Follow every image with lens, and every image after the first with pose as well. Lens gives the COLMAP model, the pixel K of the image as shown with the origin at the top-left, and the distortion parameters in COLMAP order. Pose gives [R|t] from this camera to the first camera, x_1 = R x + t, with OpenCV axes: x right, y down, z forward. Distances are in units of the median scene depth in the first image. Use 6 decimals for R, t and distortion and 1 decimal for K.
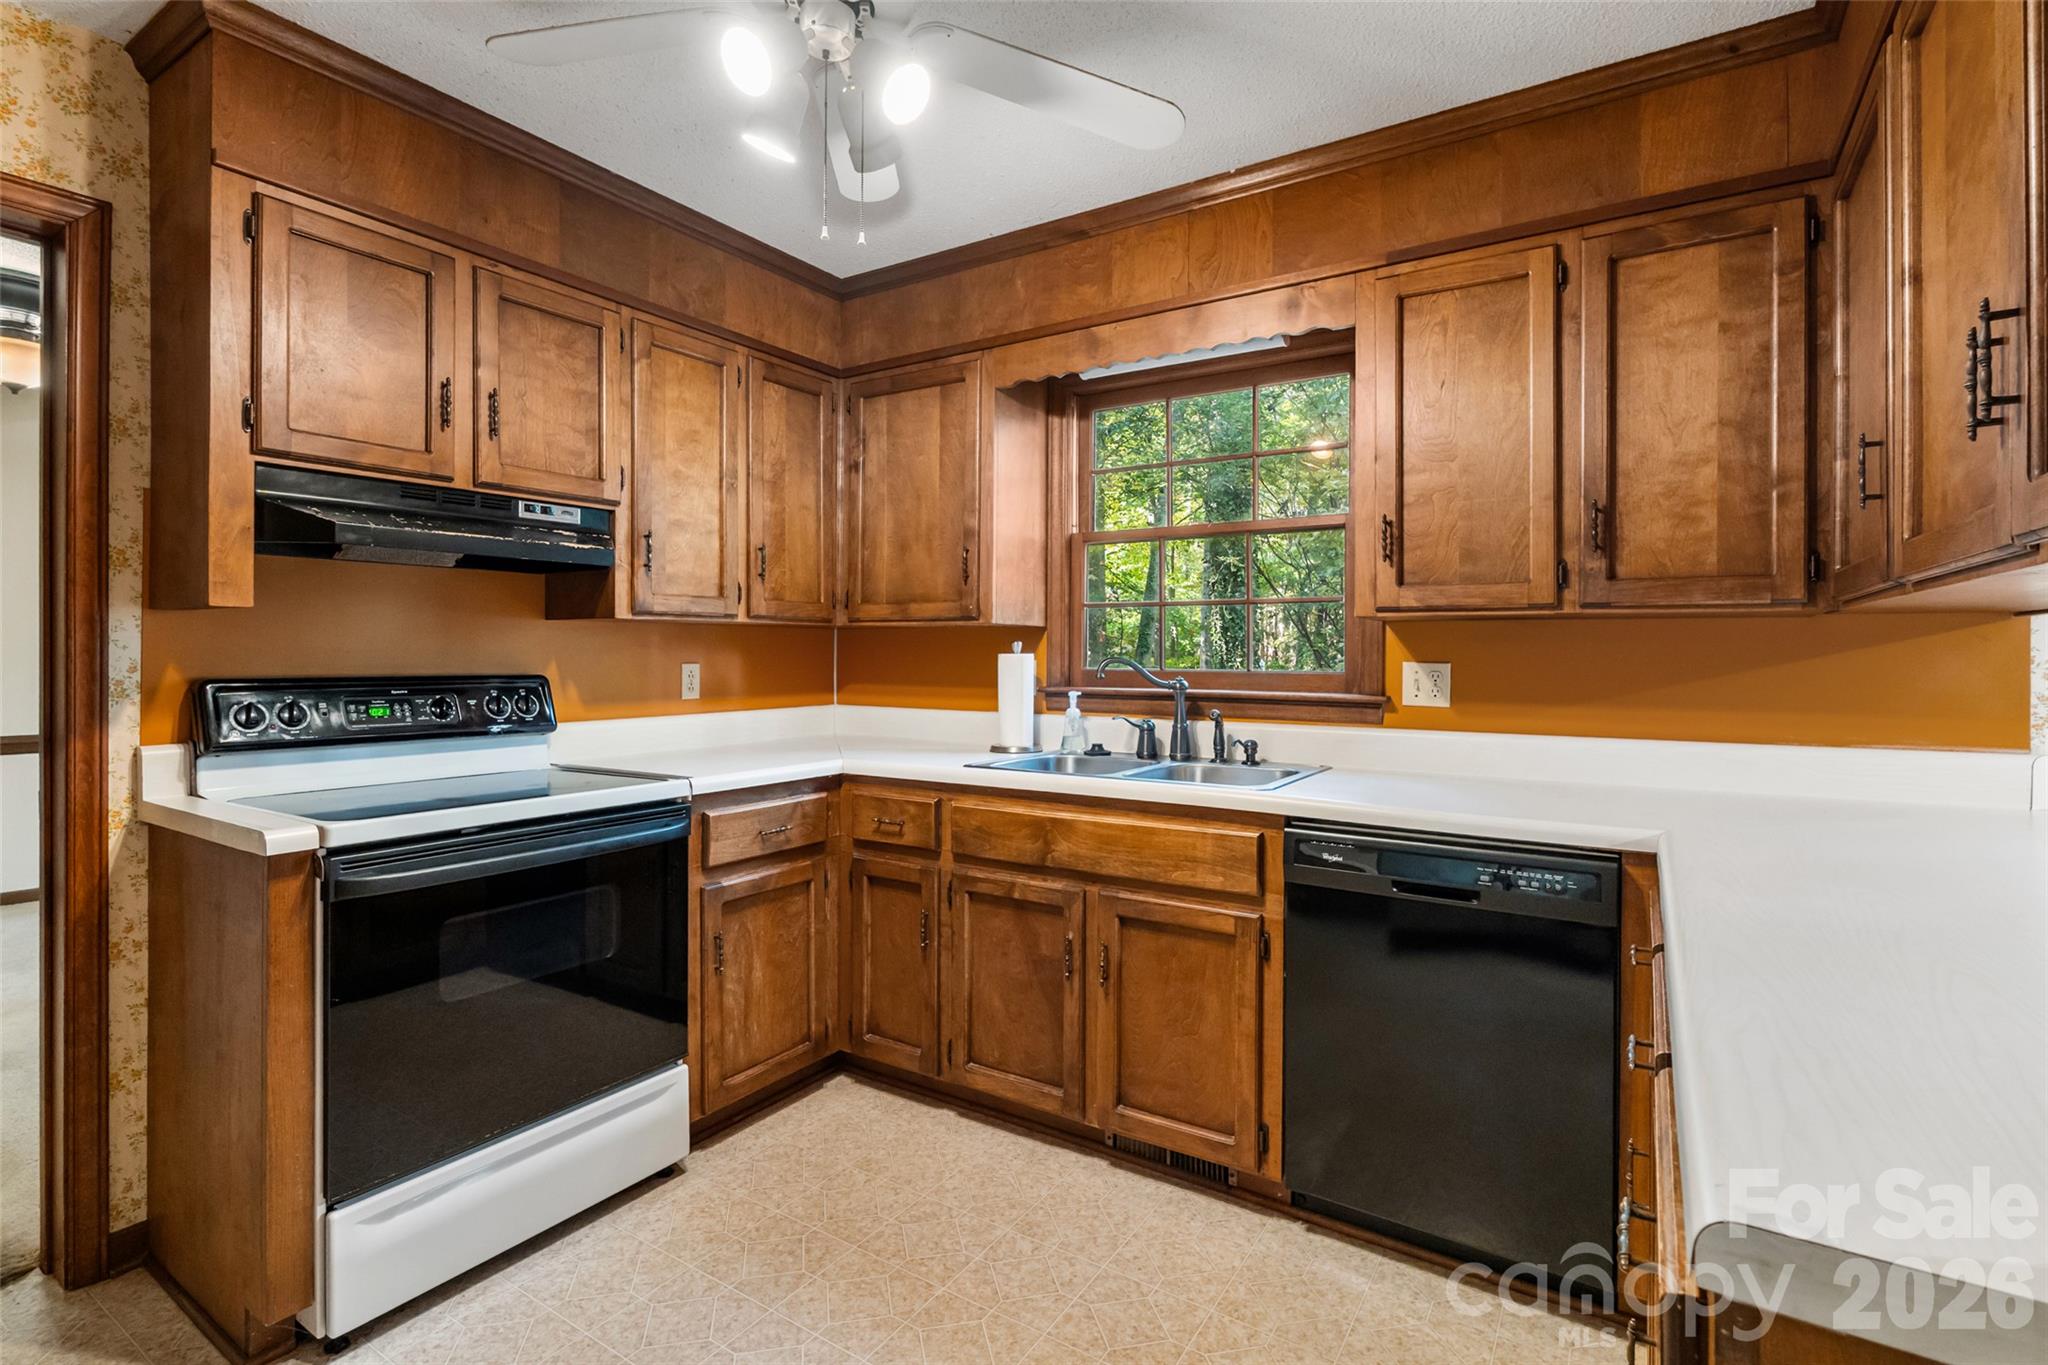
lens RADIAL K [[966.0, 0, 1013.9], [0, 966.0, 650.6], [0, 0, 1]] dist [-0.004944, 0.001010]
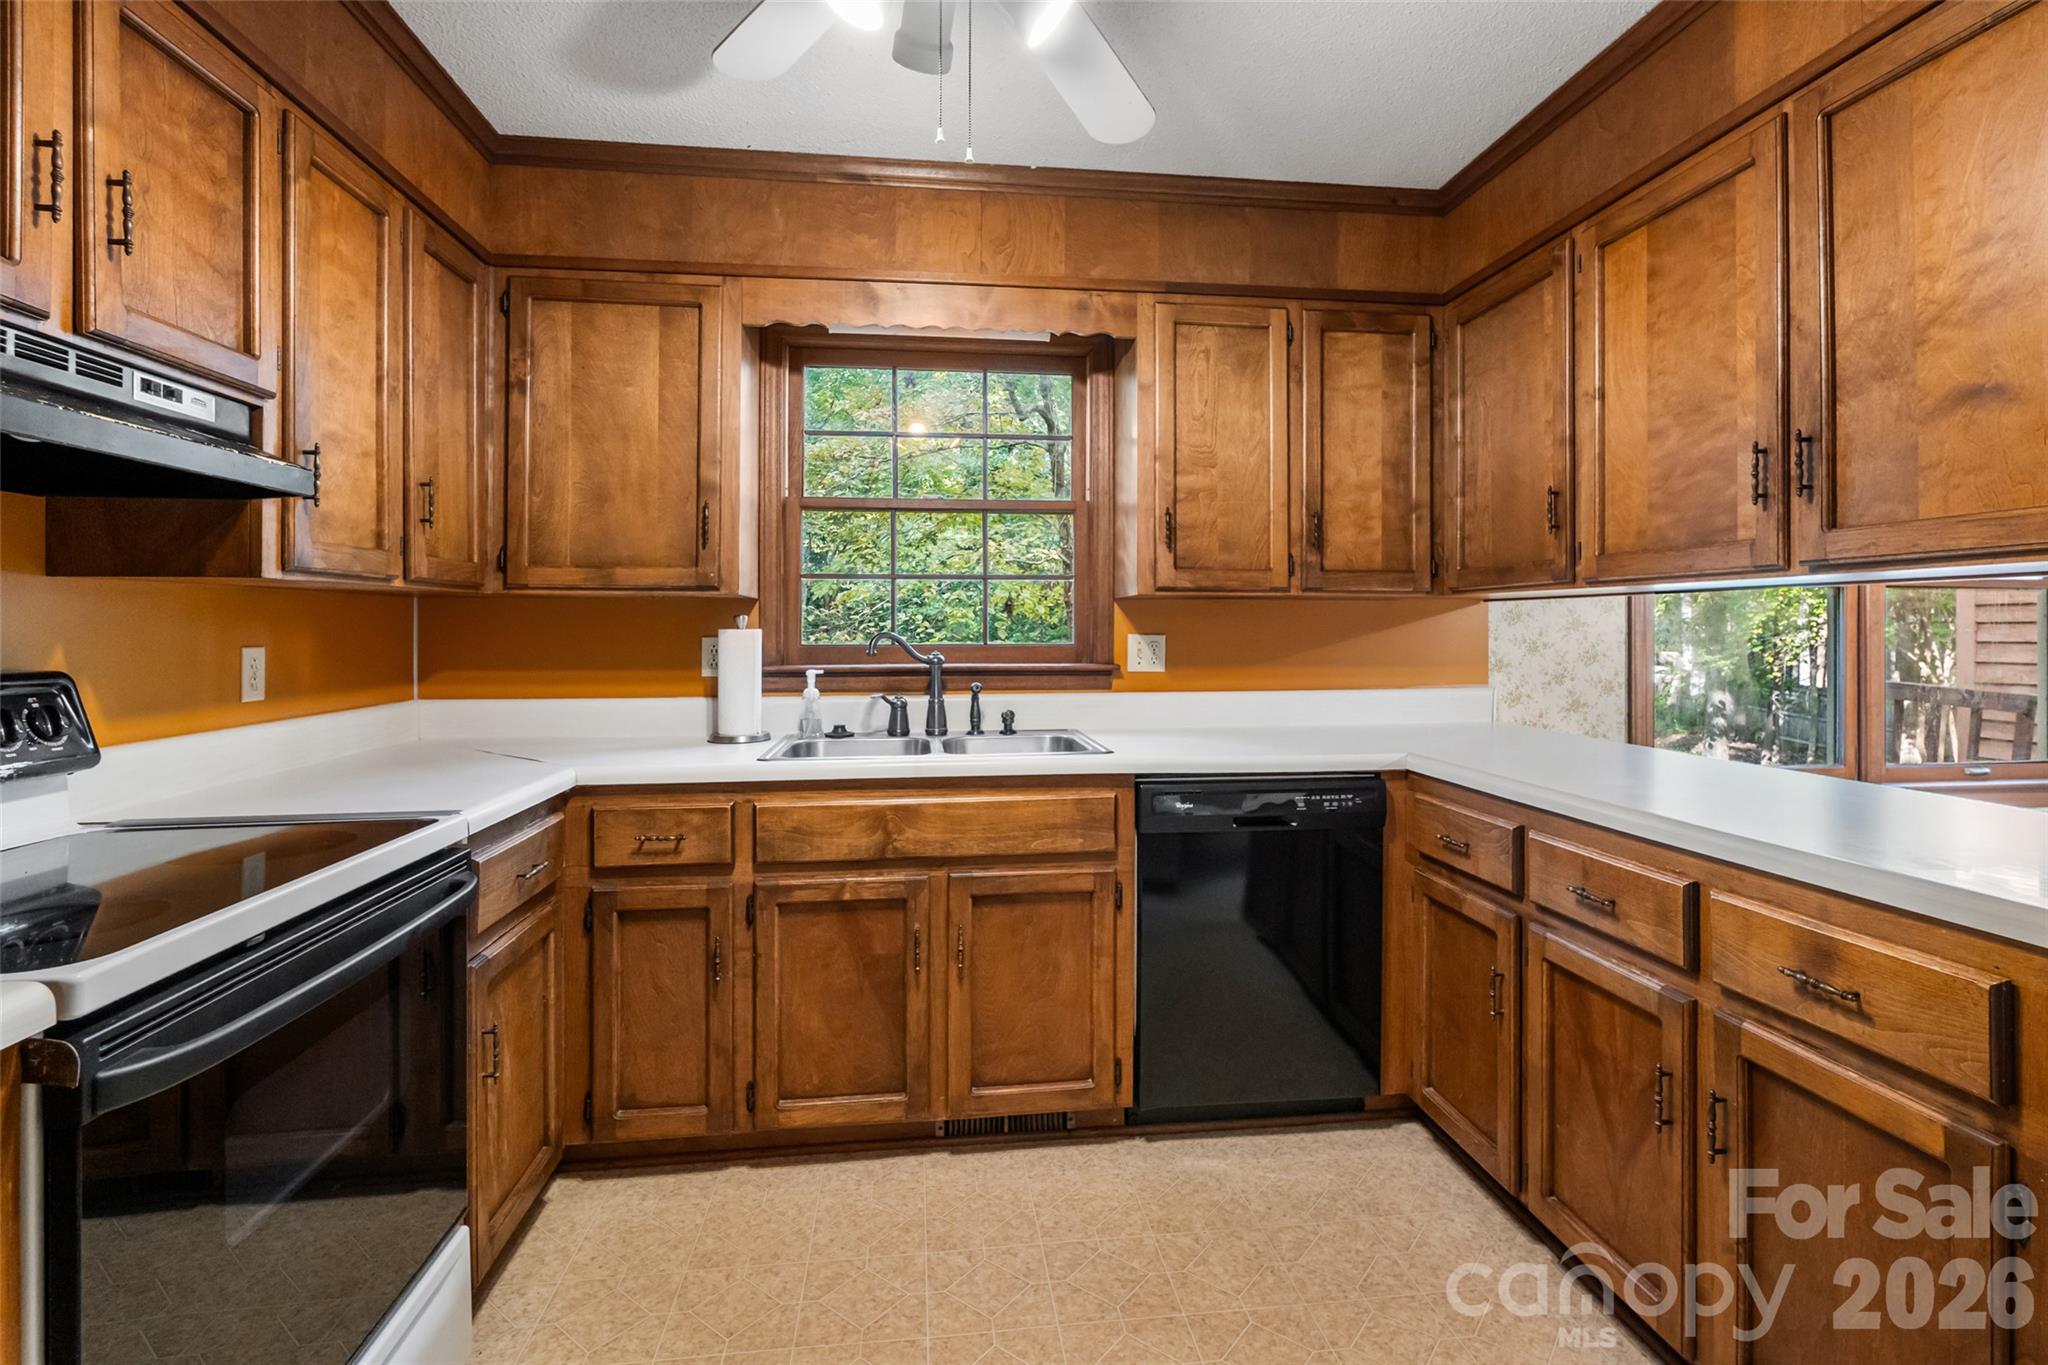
lens RADIAL K [[966.0, 0, 1047.1], [0, 966.0, 626.5], [0, 0, 1]] dist [-0.004944, 0.001010]
pose [[0.762845, -0.004580, 0.646566, -0.432610], [0.003210, 0.999989, 0.003296, -0.001717], [-0.646574, -0.000439, 0.762851, 0.187183]]
